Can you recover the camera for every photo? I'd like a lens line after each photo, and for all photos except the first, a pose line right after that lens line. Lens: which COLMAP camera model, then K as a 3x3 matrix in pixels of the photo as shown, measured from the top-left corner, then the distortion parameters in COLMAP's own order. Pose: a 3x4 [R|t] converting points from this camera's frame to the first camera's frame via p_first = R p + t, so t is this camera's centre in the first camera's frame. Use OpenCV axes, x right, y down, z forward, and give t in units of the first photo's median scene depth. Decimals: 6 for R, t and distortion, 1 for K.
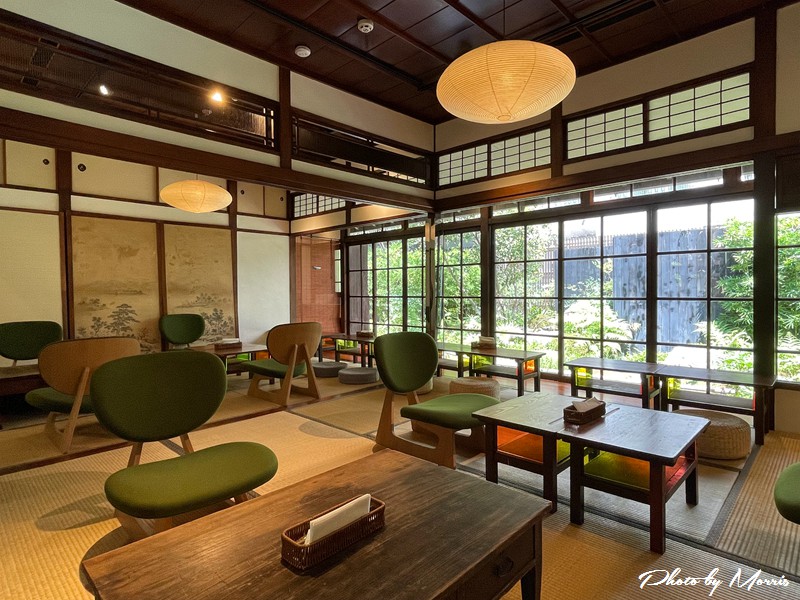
lens RADIAL K [[447.5, 0, 403.4], [0, 447.5, 287.6], [0, 0, 1]] dist [-0.005993, -0.005037]
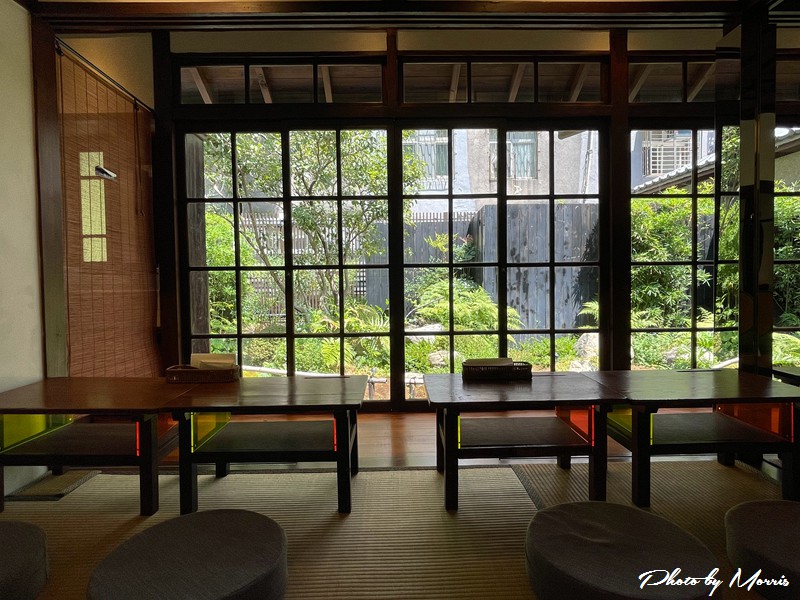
lens RADIAL K [[447.5, 0, 395.9], [0, 447.5, 301.9], [0, 0, 1]] dist [-0.005993, -0.005037]
pose [[0.713448, -0.032348, 0.699961, -0.347153], [-0.000189, 0.998925, 0.046357, 0.041158], [-0.700708, -0.033205, 0.712675, 0.809285]]
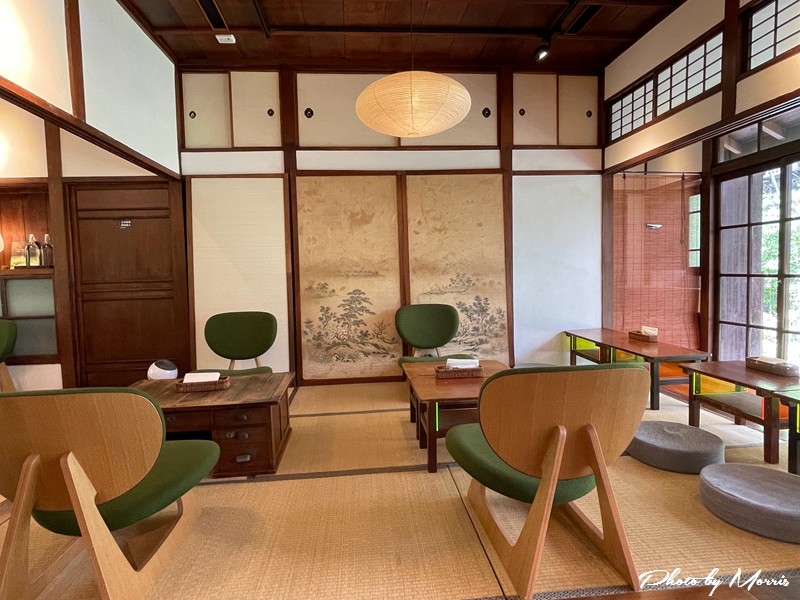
lens RADIAL K [[447.5, 0, 396.9], [0, 447.5, 302.7], [0, 0, 1]] dist [-0.005993, -0.005037]
pose [[0.749247, 0.033910, -0.661422, -0.071178], [0.025107, 0.996516, 0.079531, 0.000955], [0.661815, -0.076194, 0.745785, 0.428869]]
